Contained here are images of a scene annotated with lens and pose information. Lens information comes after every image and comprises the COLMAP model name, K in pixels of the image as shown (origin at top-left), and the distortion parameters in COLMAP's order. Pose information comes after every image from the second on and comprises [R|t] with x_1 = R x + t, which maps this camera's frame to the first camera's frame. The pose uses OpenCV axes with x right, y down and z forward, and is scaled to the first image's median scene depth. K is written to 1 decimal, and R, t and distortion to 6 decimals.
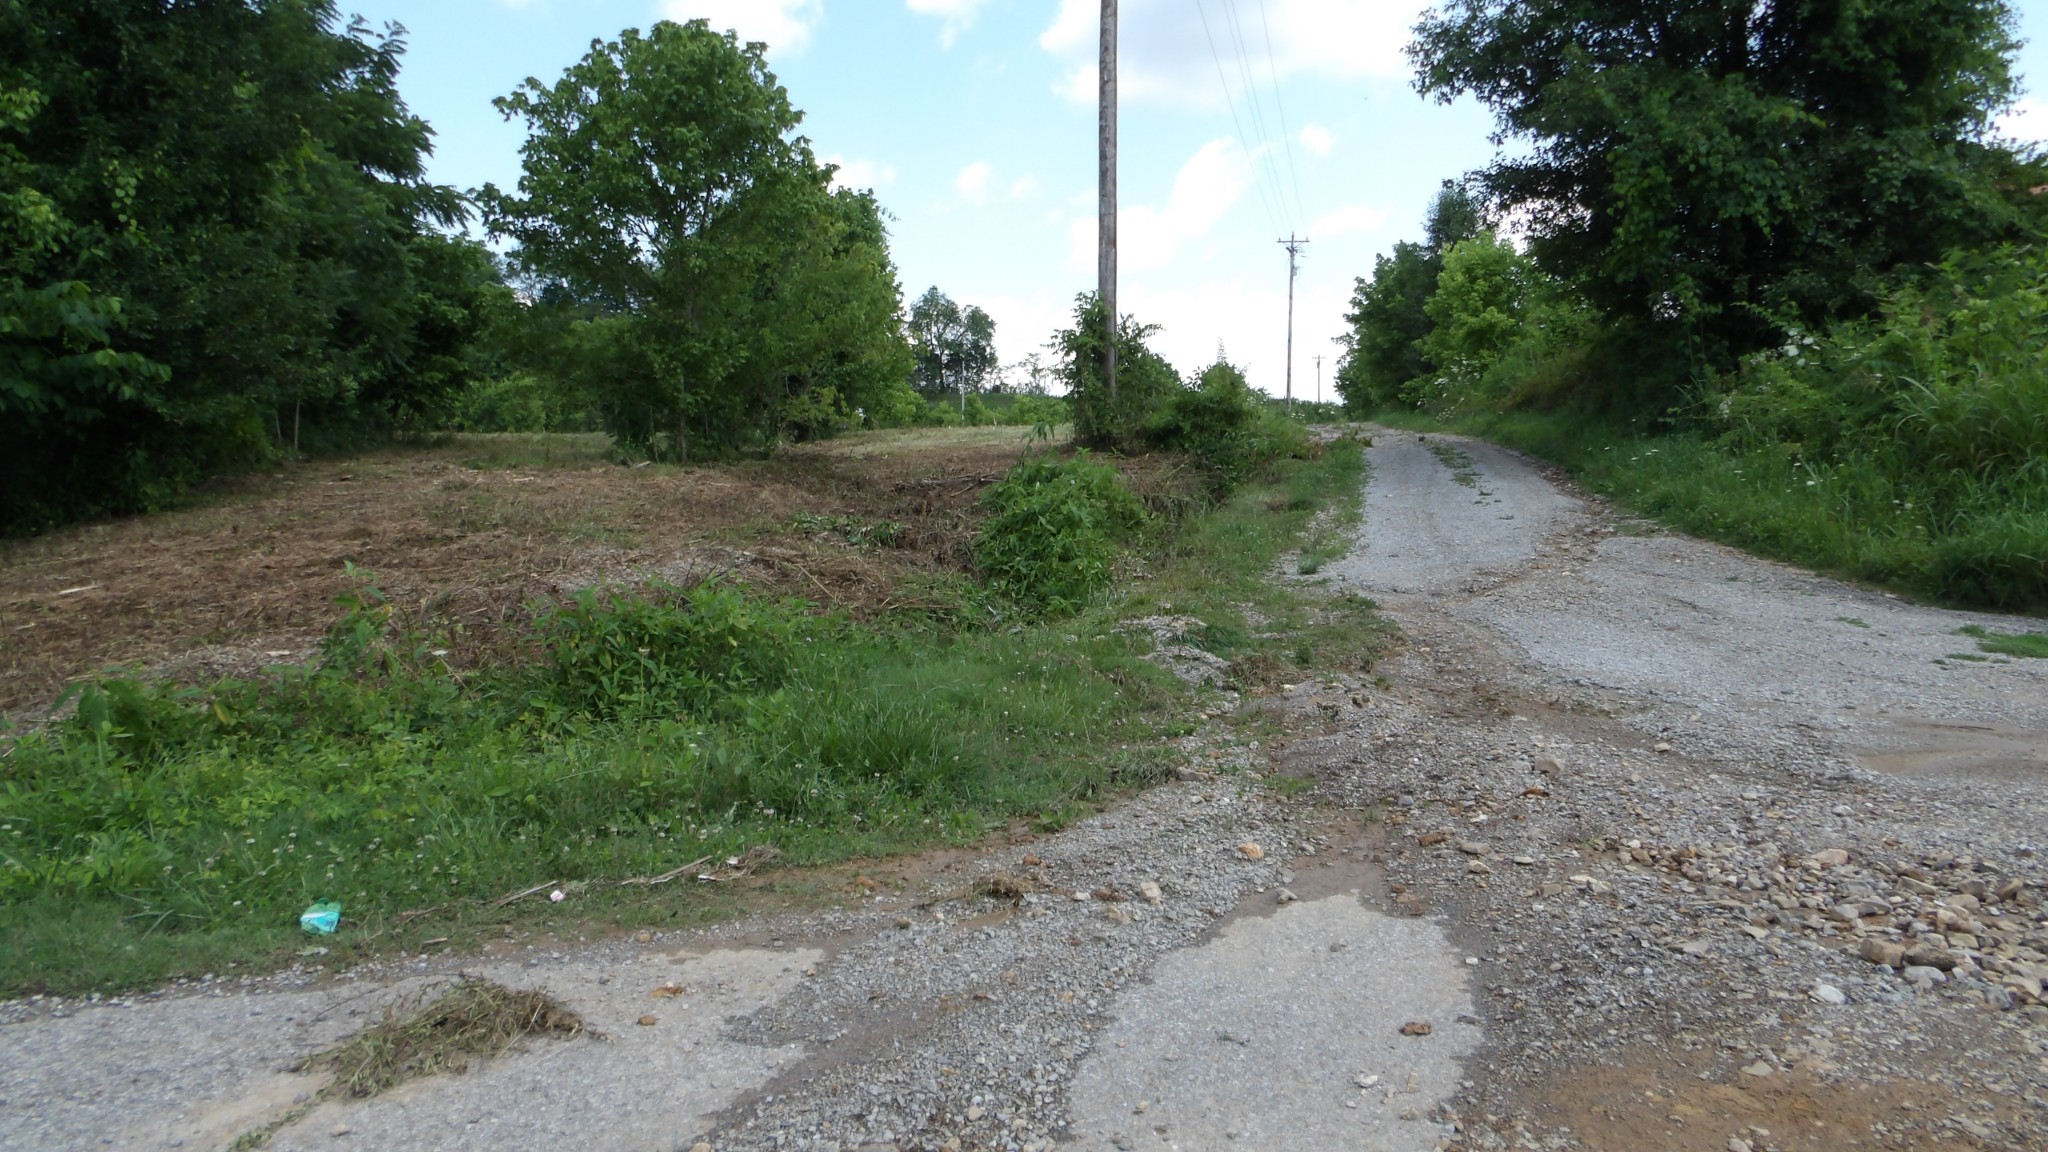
lens RADIAL K [[1416.6, 0, 1027.3], [0, 1416.6, 581.5], [0, 0, 1]] dist [-0.034454, 0.024775]
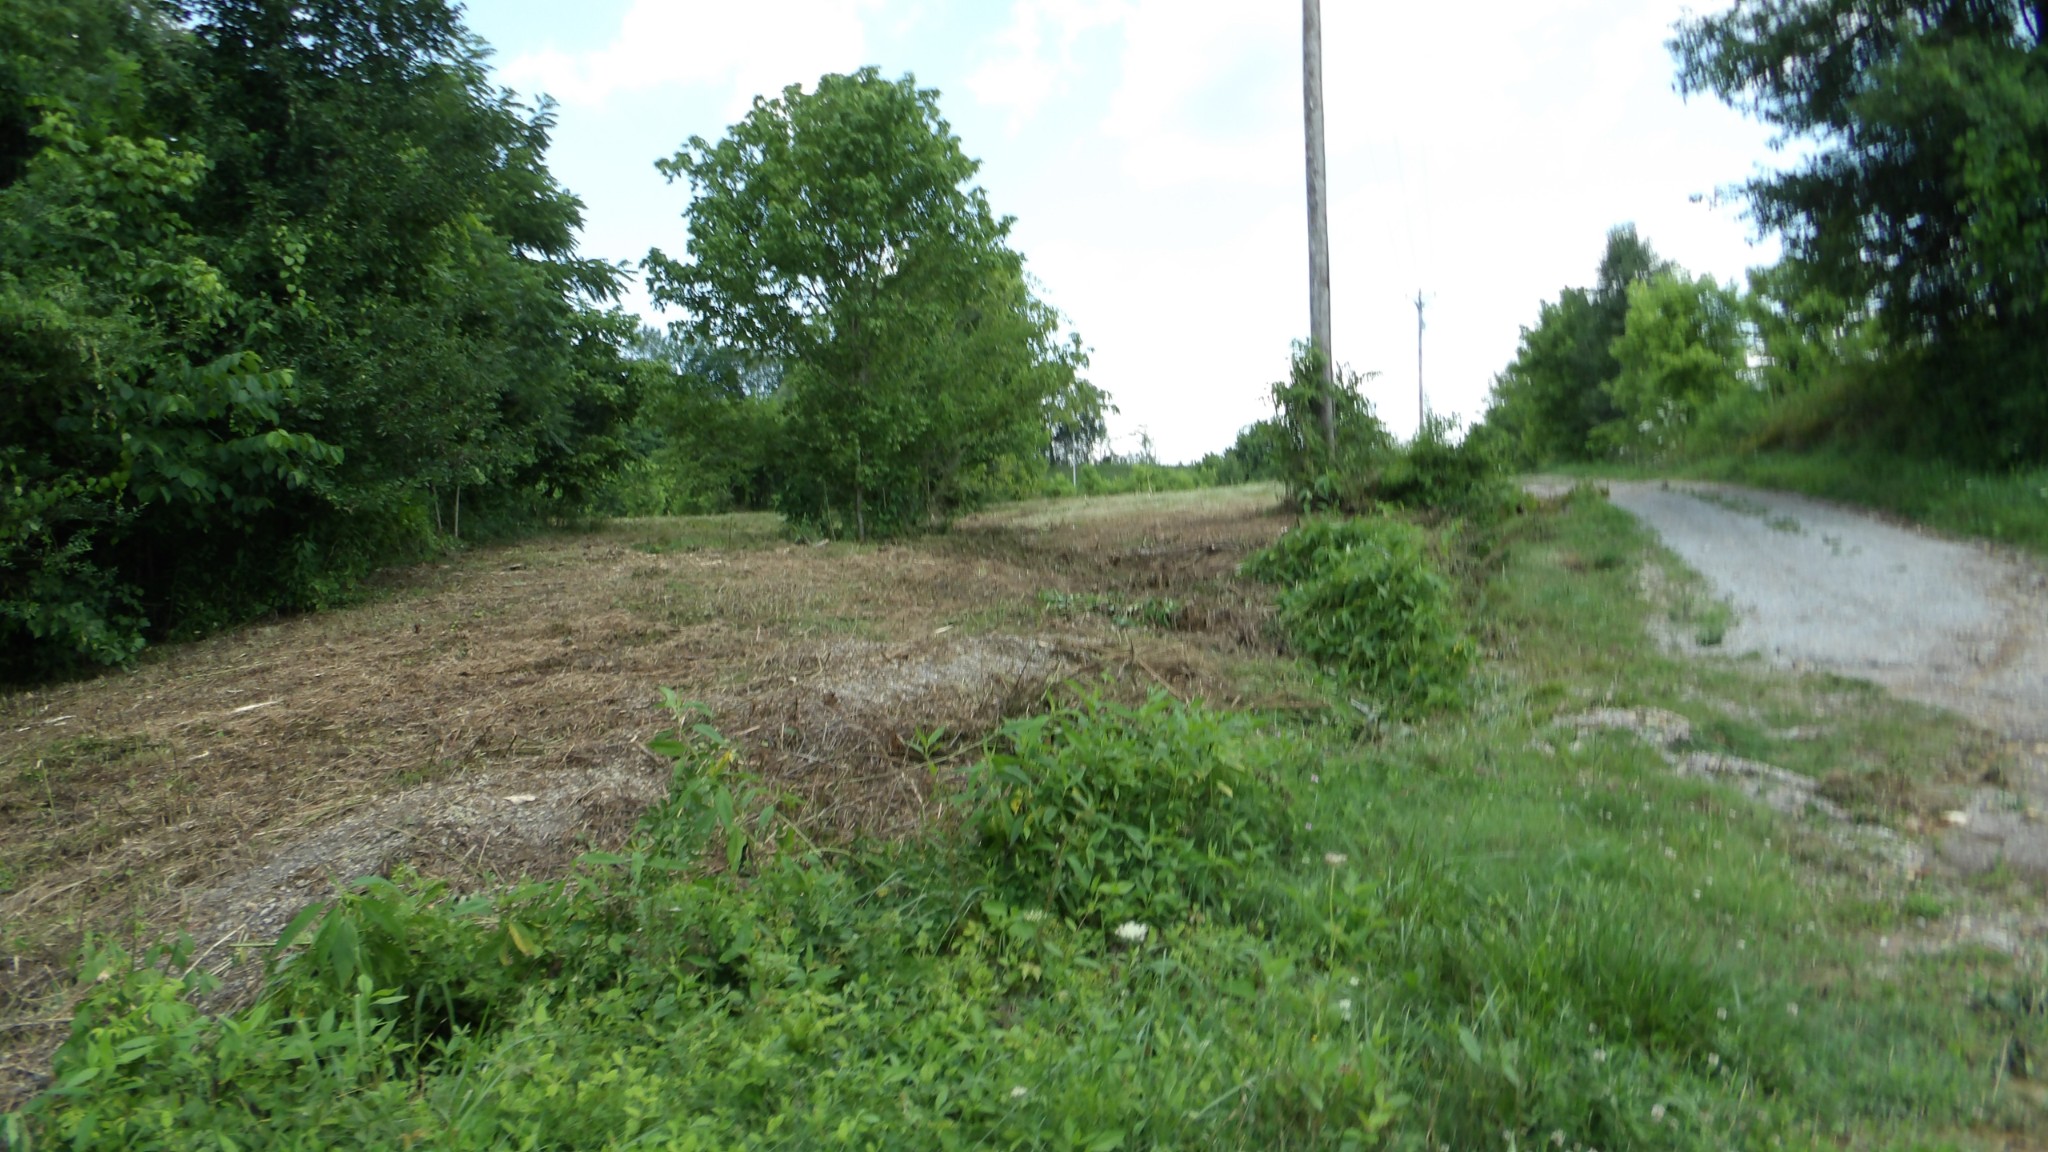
lens RADIAL K [[1416.6, 0, 1017.0], [0, 1416.6, 586.2], [0, 0, 1]] dist [-0.034454, 0.024775]
pose [[0.996392, -0.029465, -0.079587, -0.106048], [0.025676, 0.998507, -0.048222, -0.010060], [0.080889, 0.046004, 0.995661, 0.135161]]
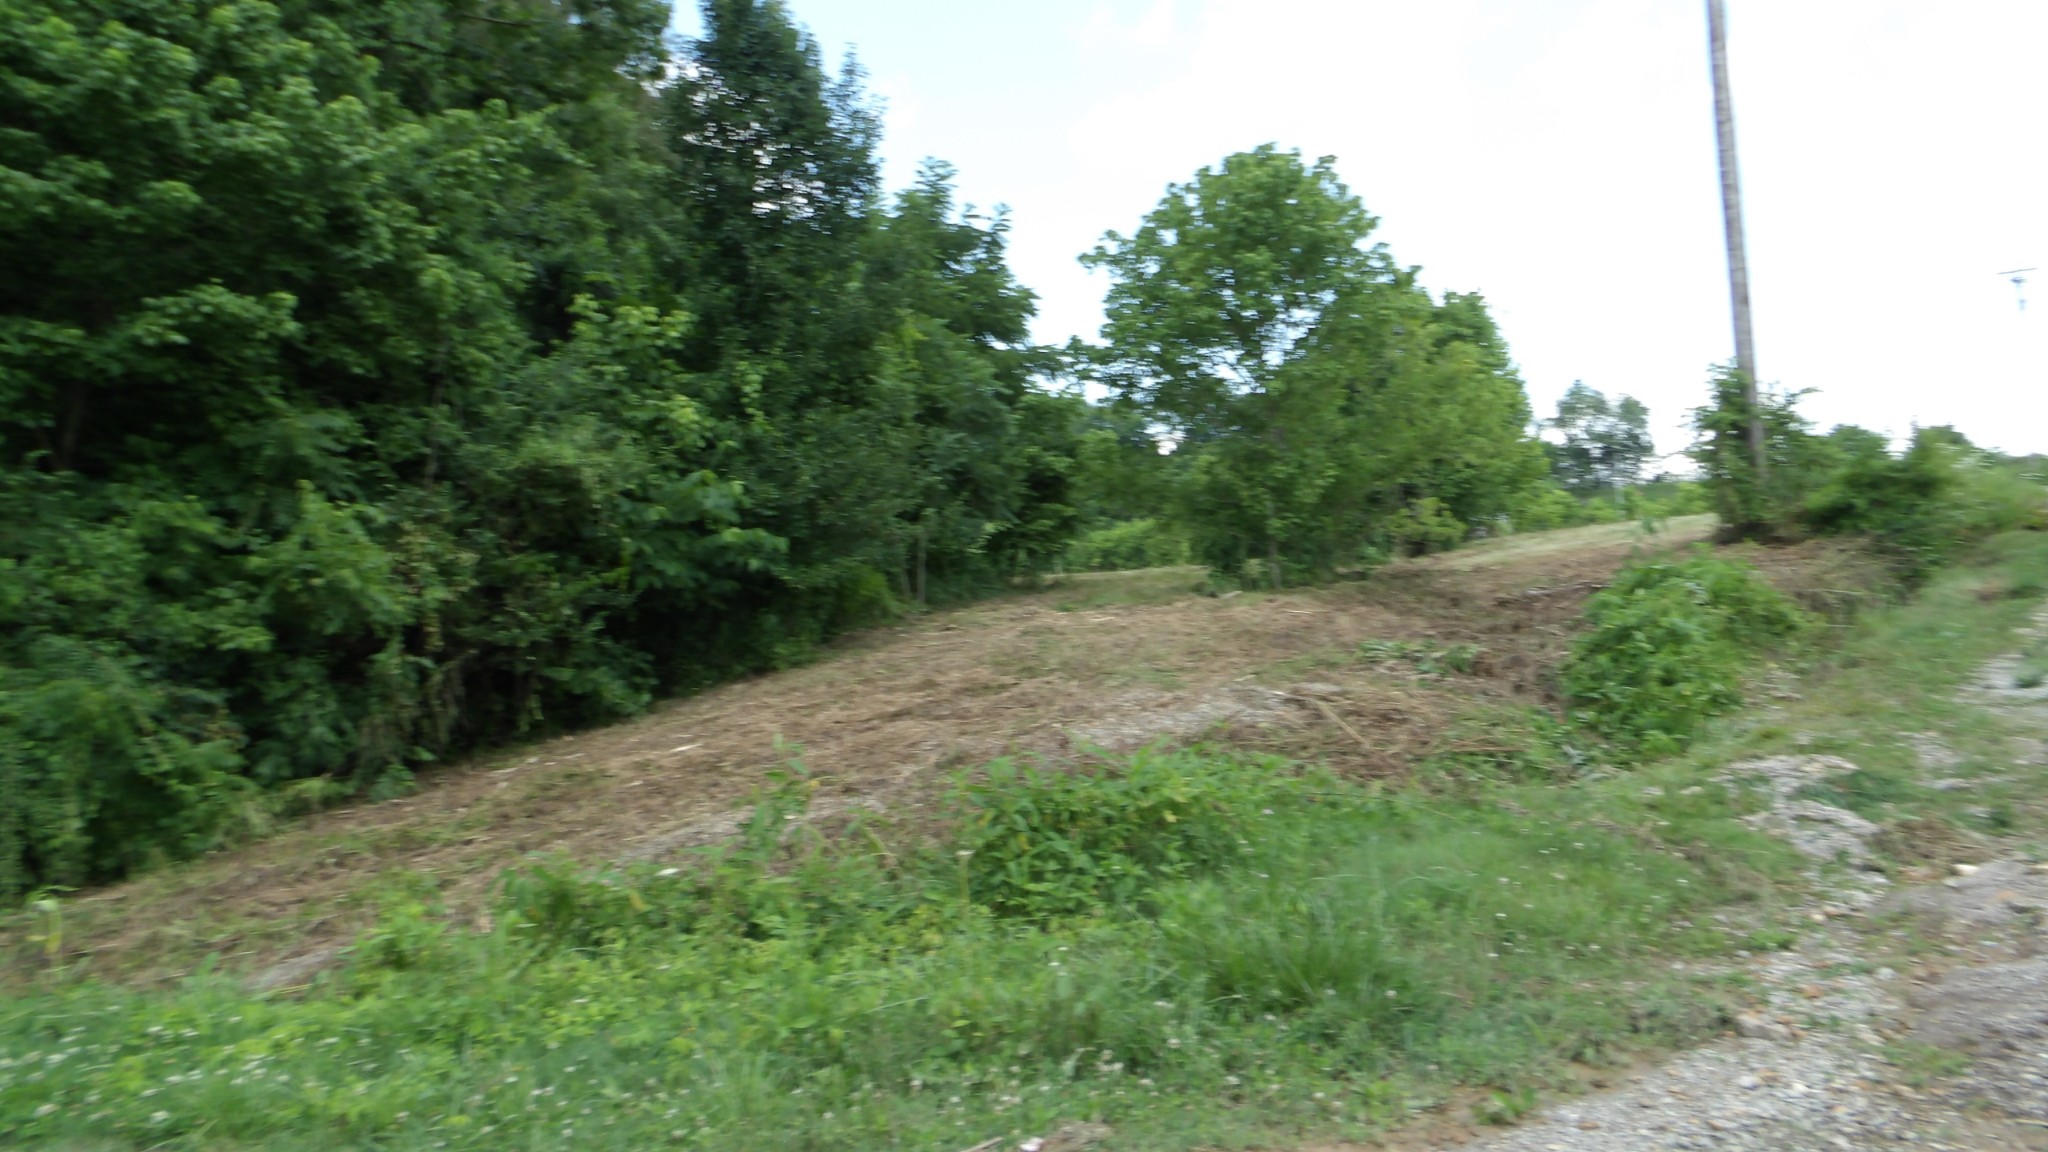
lens RADIAL K [[1416.6, 0, 1029.4], [0, 1416.6, 568.3], [0, 0, 1]] dist [-0.034454, 0.024775]
pose [[0.898338, -0.075922, -0.432694, 0.039242], [0.035357, 0.994253, -0.101048, -0.009417], [0.437879, 0.075477, 0.895860, 0.083367]]
